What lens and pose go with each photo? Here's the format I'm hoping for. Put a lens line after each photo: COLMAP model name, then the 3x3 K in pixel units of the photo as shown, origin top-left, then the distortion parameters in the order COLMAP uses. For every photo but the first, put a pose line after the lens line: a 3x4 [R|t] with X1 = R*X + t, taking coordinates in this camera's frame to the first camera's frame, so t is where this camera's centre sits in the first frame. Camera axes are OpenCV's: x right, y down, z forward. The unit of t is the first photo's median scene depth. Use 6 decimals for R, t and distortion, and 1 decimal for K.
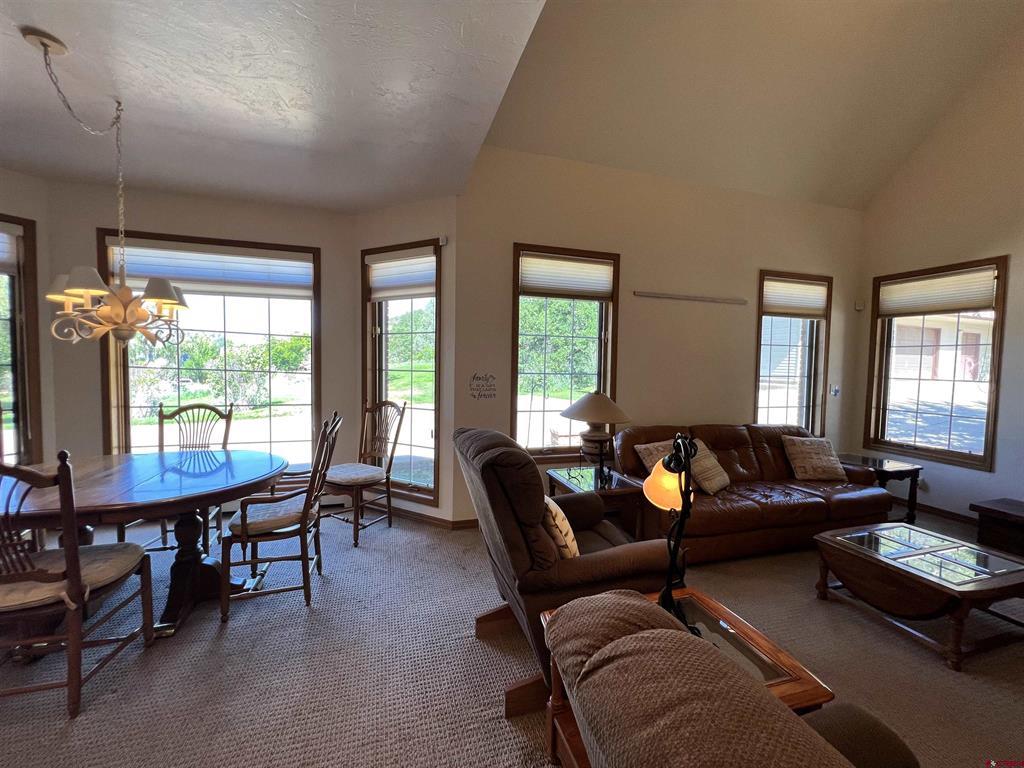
lens RADIAL K [[411.2, 0, 508.3], [0, 411.2, 379.7], [0, 0, 1]] dist [-0.000614, -0.000420]
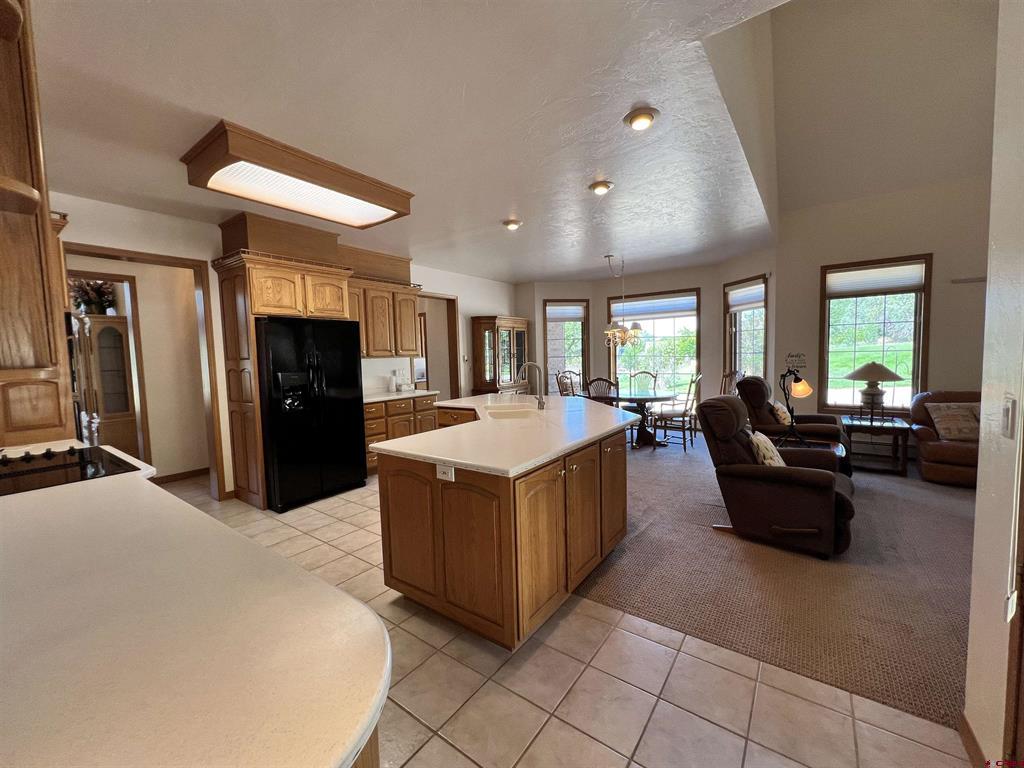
lens RADIAL K [[411.2, 0, 510.4], [0, 411.2, 380.3], [0, 0, 1]] dist [-0.000614, -0.000420]
pose [[0.597047, 0.017148, -0.802023, 0.521727], [0.004202, 0.999691, 0.024502, 0.044681], [0.802195, -0.017999, 0.596791, -0.789207]]
